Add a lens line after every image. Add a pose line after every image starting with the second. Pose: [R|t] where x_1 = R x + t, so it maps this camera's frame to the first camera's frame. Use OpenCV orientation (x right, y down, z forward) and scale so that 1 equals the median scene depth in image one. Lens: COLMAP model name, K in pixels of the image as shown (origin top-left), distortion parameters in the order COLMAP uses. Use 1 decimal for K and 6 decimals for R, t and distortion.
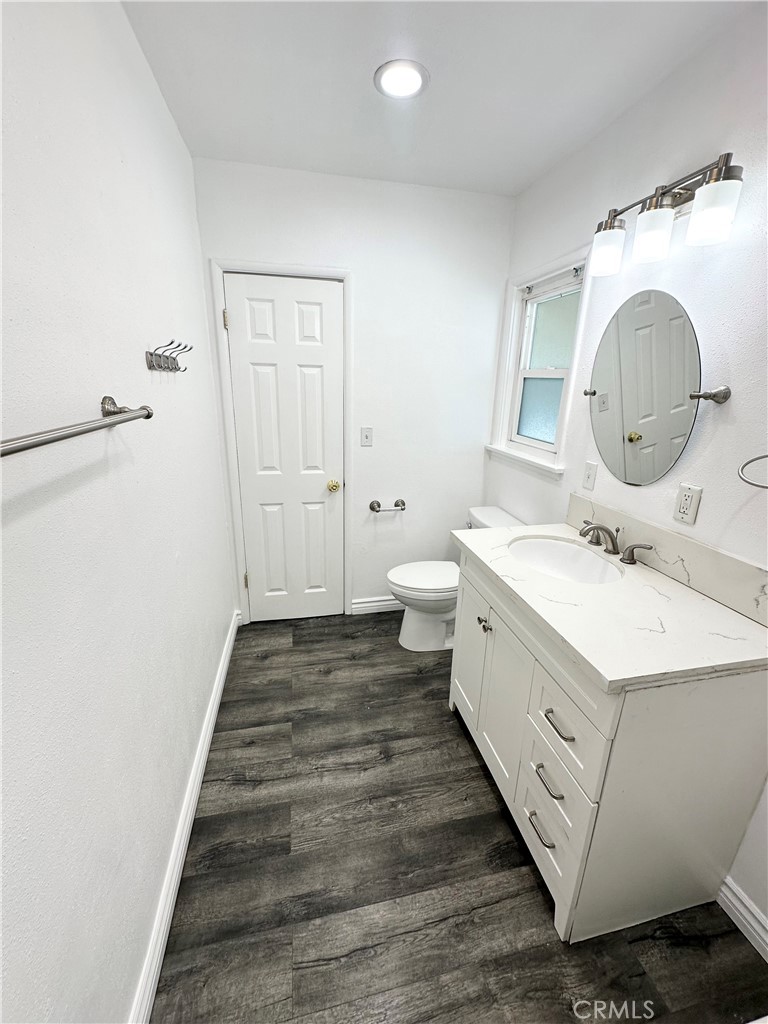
lens RADIAL K [[409.2, 0, 383.0], [0, 409.2, 510.6], [0, 0, 1]] dist [-0.005256, 0.001047]
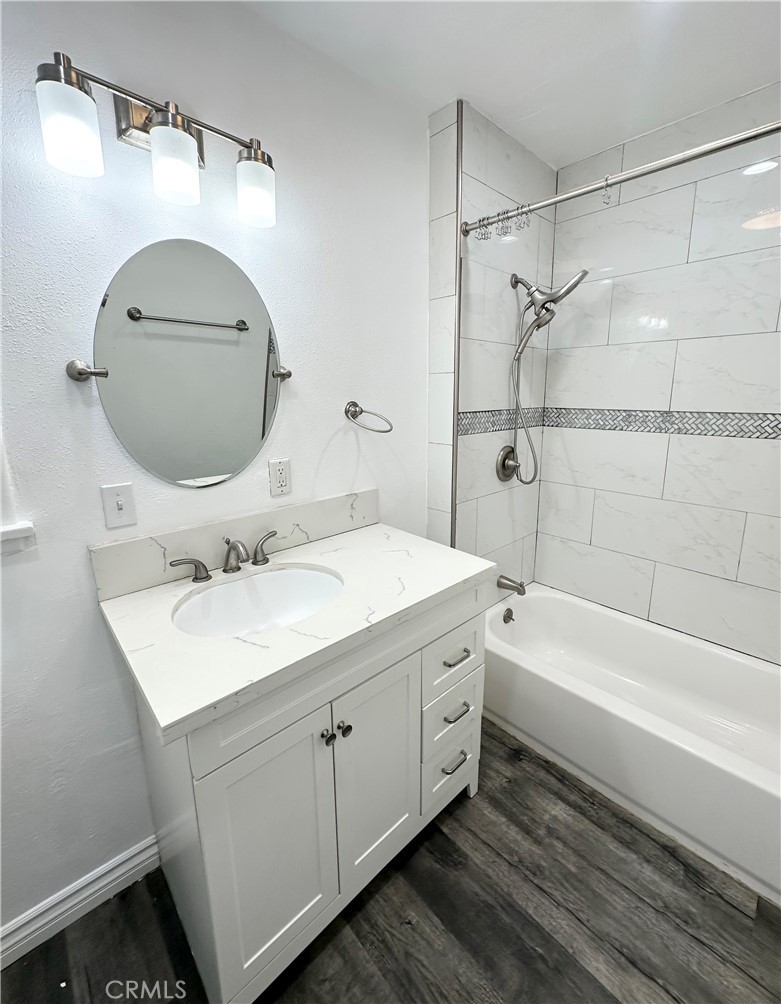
lens RADIAL K [[422.7, 0, 395.9], [0, 422.7, 476.3], [0, 0, 1]] dist [-0.001210, 0.000419]
pose [[-0.517185, -0.189902, 0.834540, -0.271179], [0.249565, 0.899239, 0.359286, -0.292513], [-0.818680, 0.394089, -0.417680, 1.061939]]
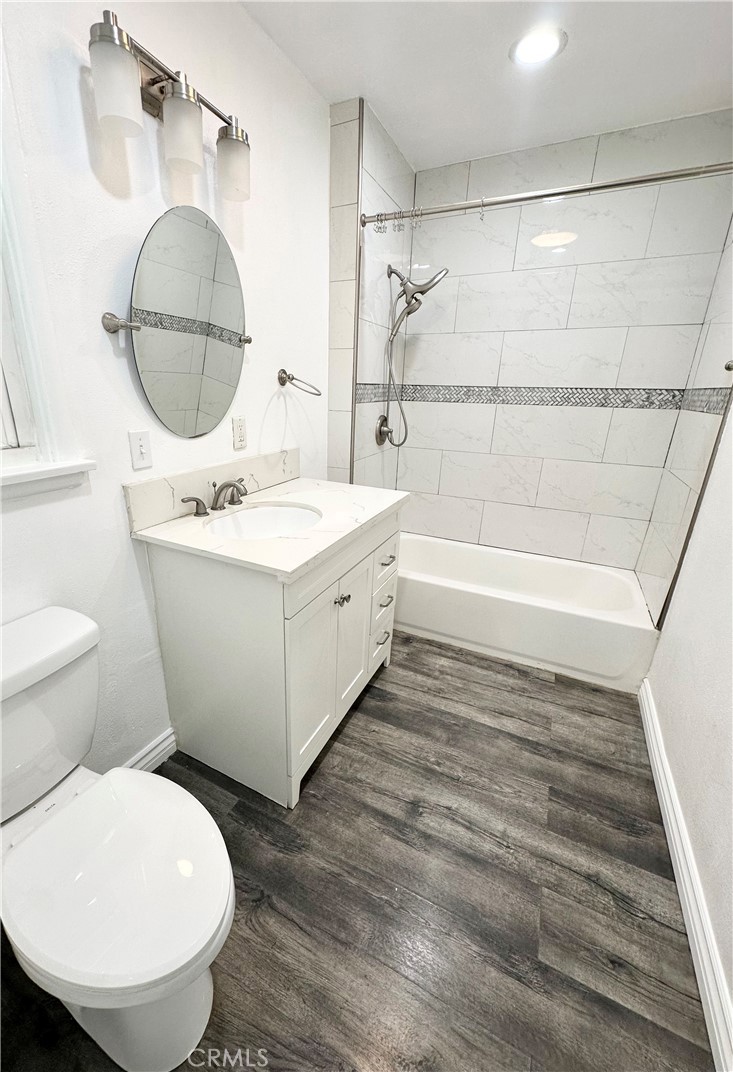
lens RADIAL K [[431.6, 0, 331.5], [0, 431.6, 535.0], [0, 0, 1]] dist [0.000339, 0.000288]
pose [[-0.768588, -0.245659, 0.590697, -0.269315], [0.157720, 0.822073, 0.547102, -0.377389], [-0.619997, 0.513661, -0.593091, 1.541366]]
